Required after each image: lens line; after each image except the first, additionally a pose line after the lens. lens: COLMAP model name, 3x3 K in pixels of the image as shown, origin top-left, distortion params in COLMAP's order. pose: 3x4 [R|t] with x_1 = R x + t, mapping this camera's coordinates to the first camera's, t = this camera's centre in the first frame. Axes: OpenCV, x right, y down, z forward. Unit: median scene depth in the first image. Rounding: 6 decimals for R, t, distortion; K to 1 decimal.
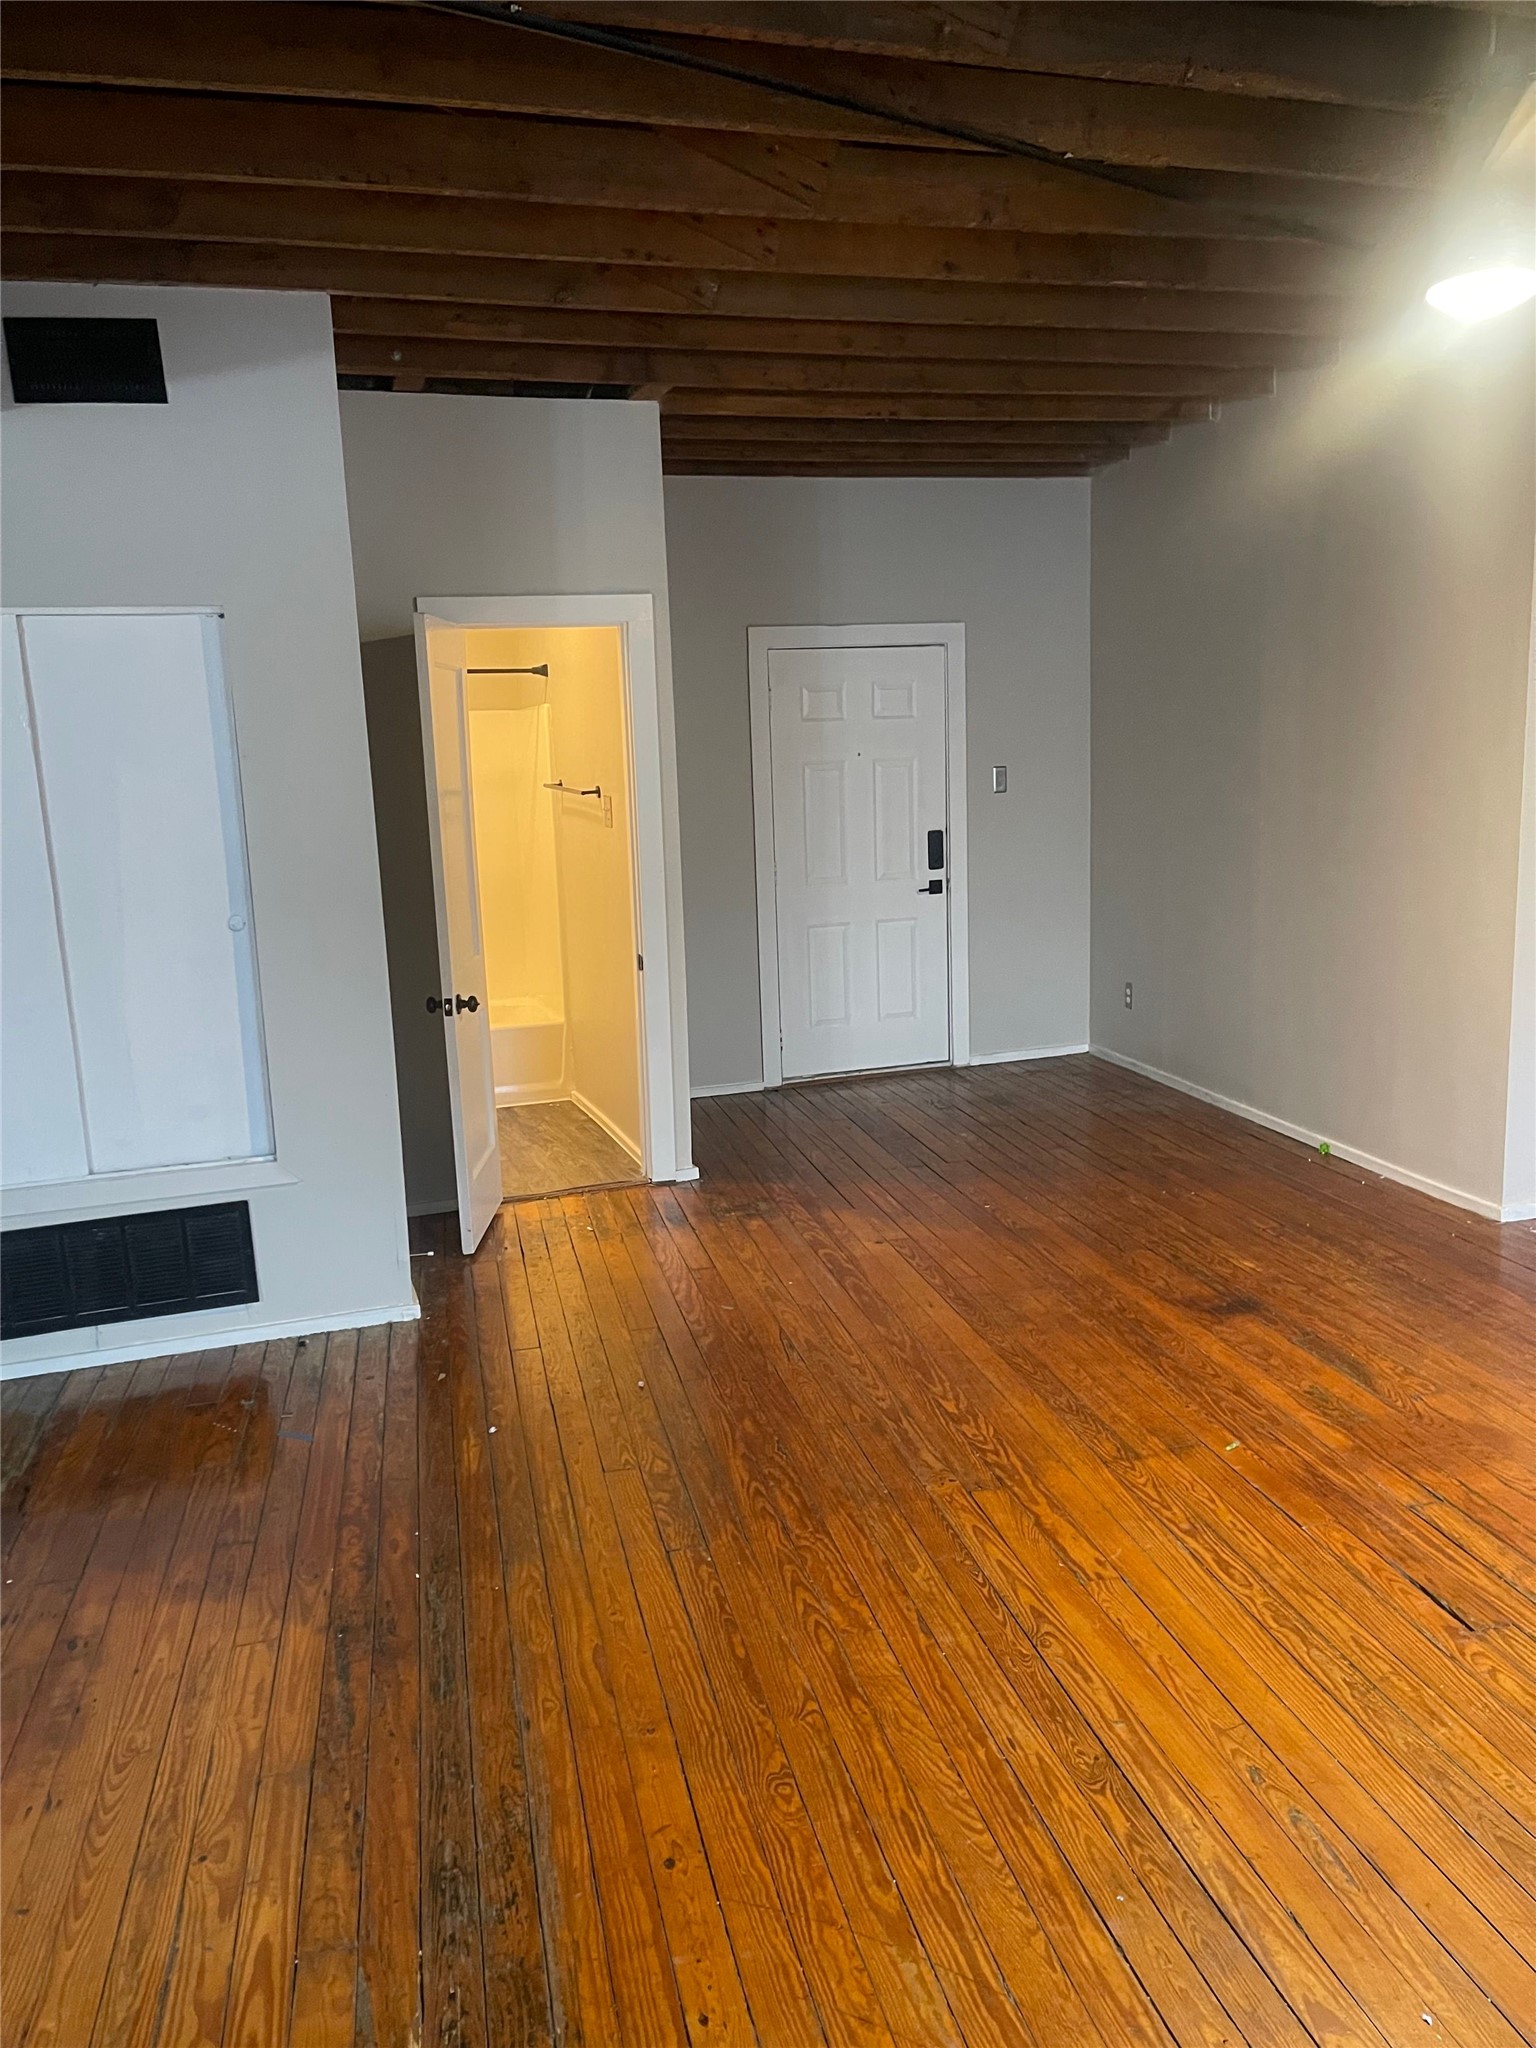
lens RADIAL K [[1541.5, 0, 762.3], [0, 1541.5, 1063.1], [0, 0, 1]] dist [0.065501, -0.096843]
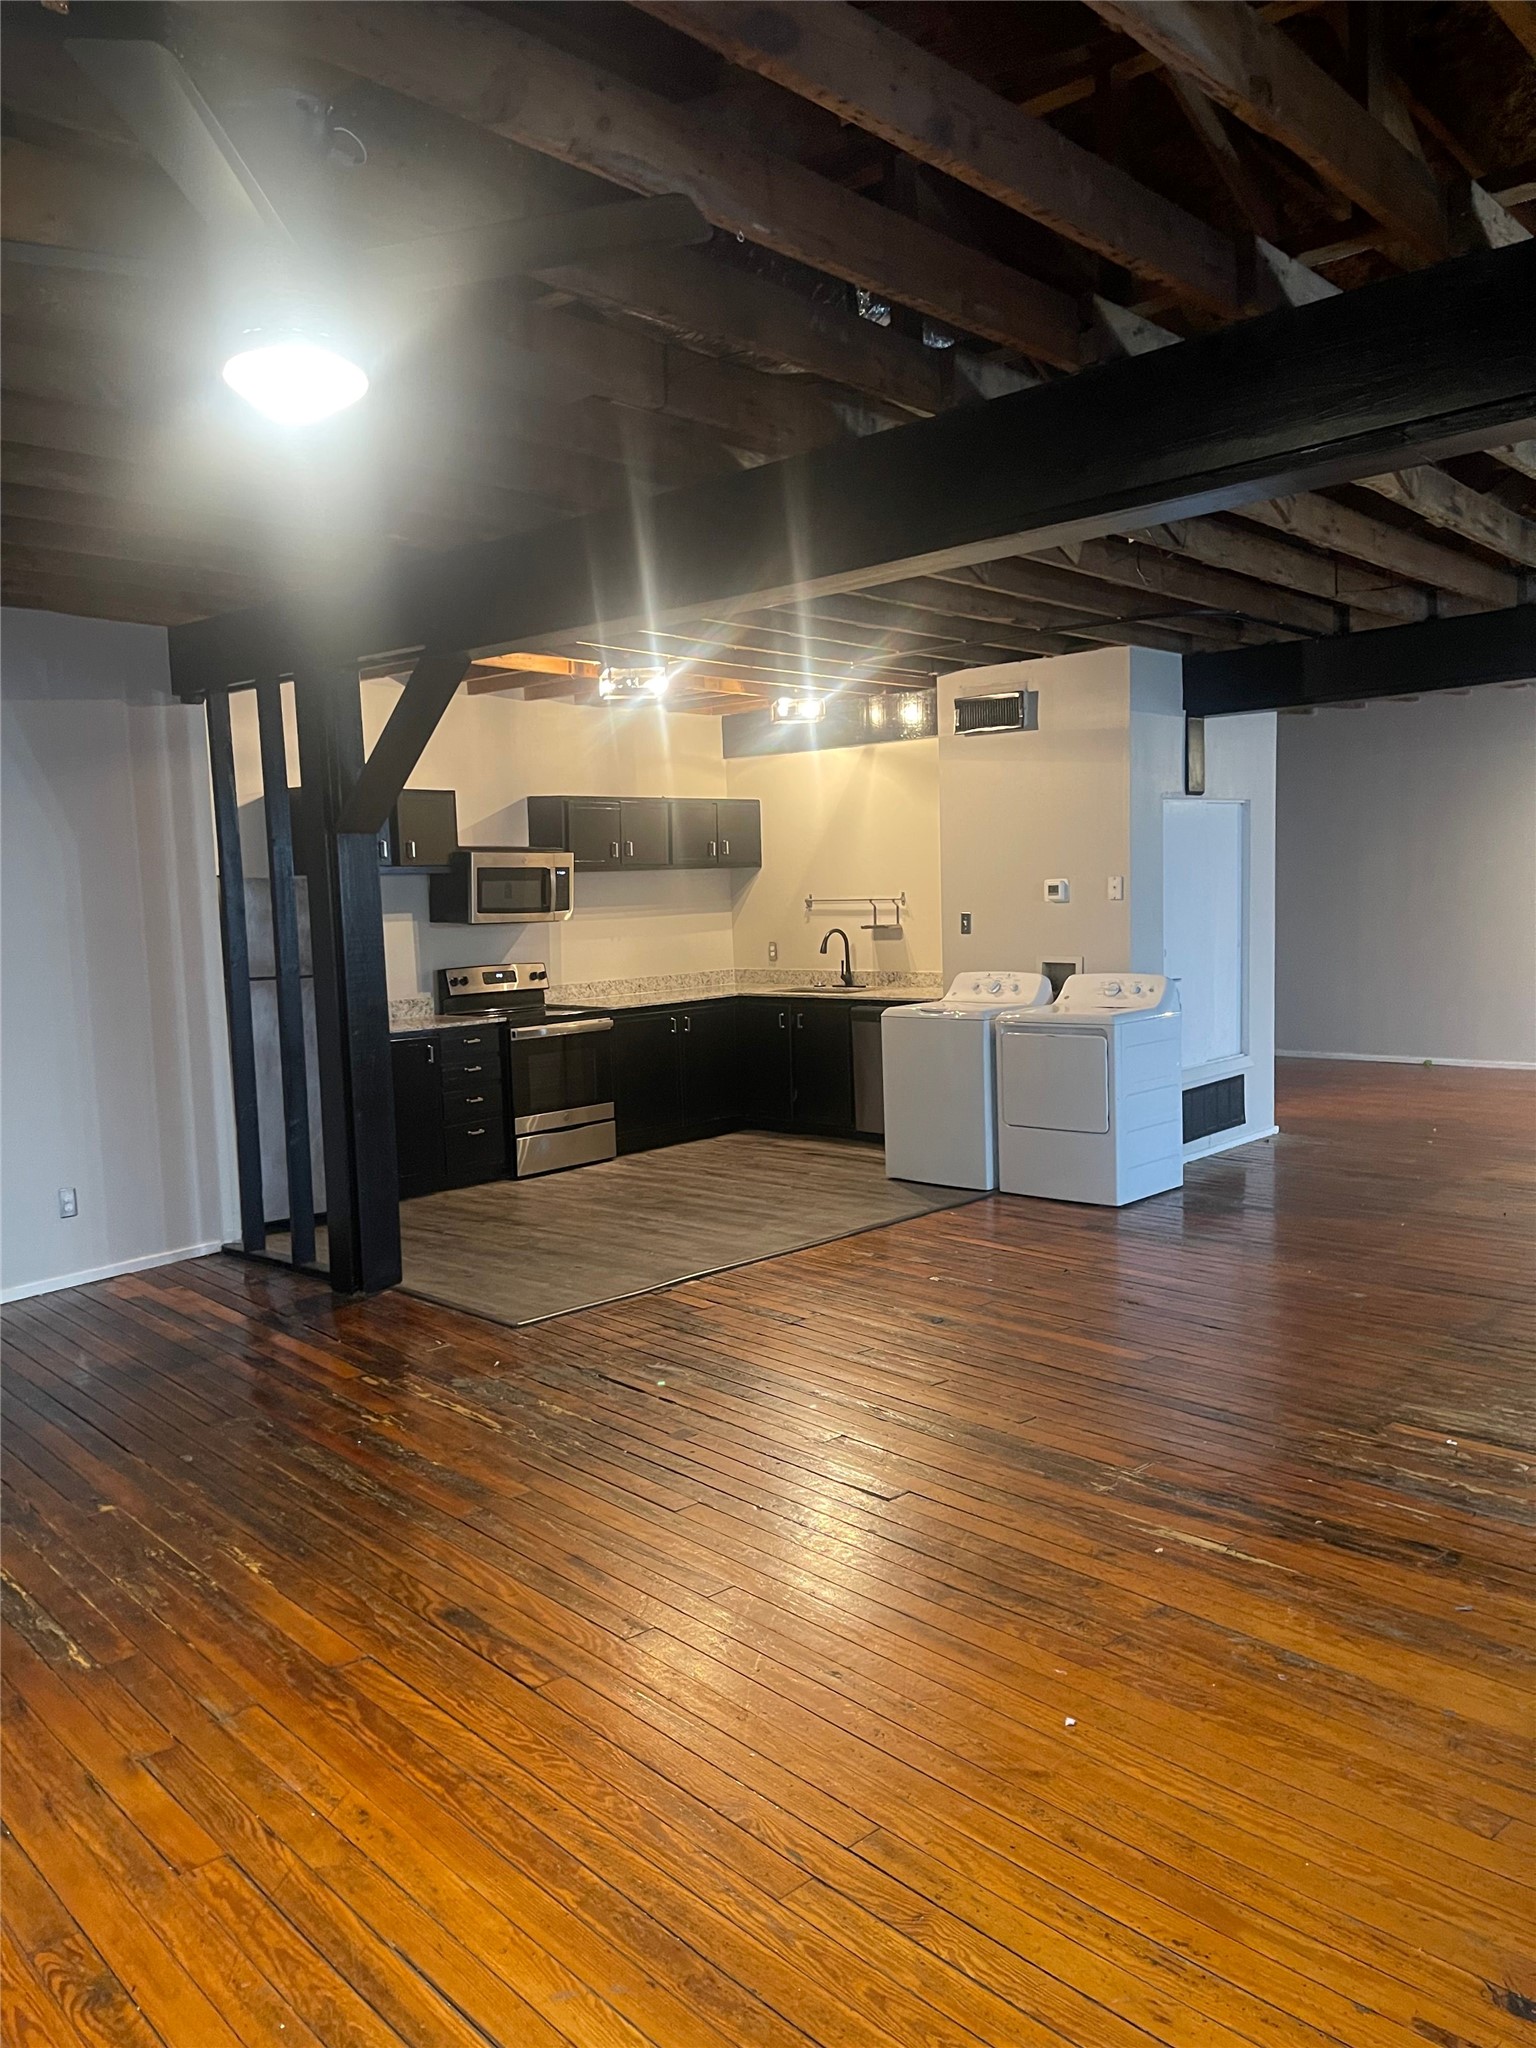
lens RADIAL K [[1541.5, 0, 762.3], [0, 1541.5, 1063.1], [0, 0, 1]] dist [0.065501, -0.096843]
pose [[0.874963, -0.051079, 0.481488, -3.055699], [0.101439, 0.991690, -0.079131, 0.275858], [-0.473445, 0.118079, 0.872873, -0.854187]]
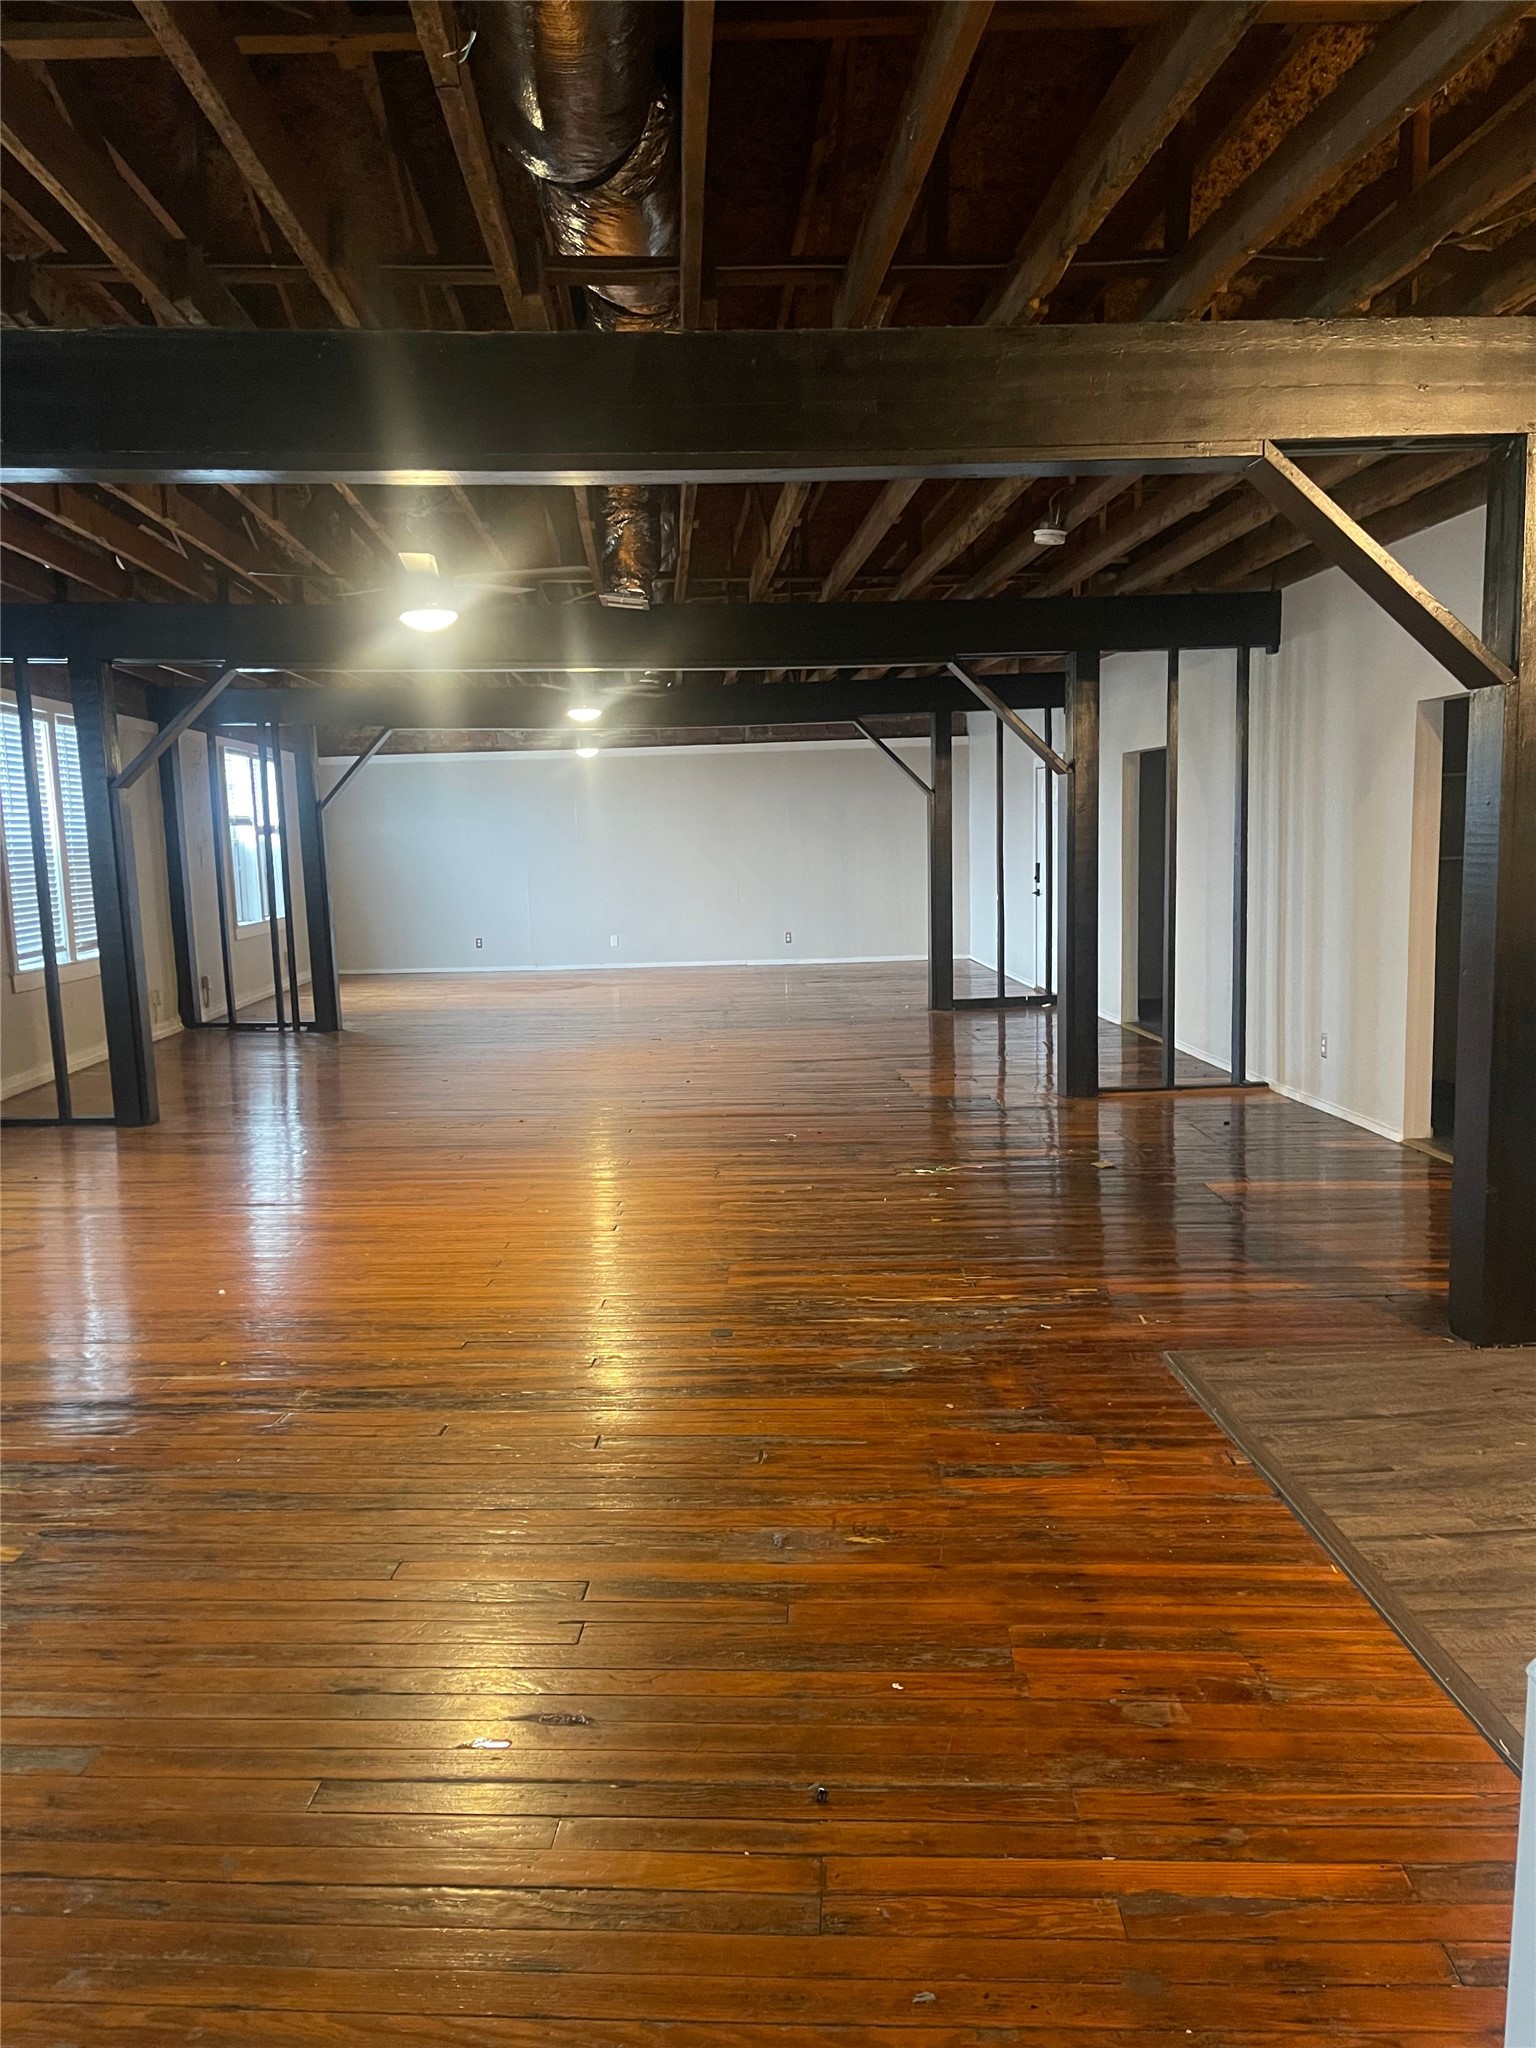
lens RADIAL K [[1541.5, 0, 762.3], [0, 1541.5, 1063.1], [0, 0, 1]] dist [0.065501, -0.096843]
pose [[-0.270092, 0.184189, -0.945053, -0.753531], [-0.158156, 0.959713, 0.232246, -0.177584], [0.949756, 0.212194, -0.230080, 1.080400]]
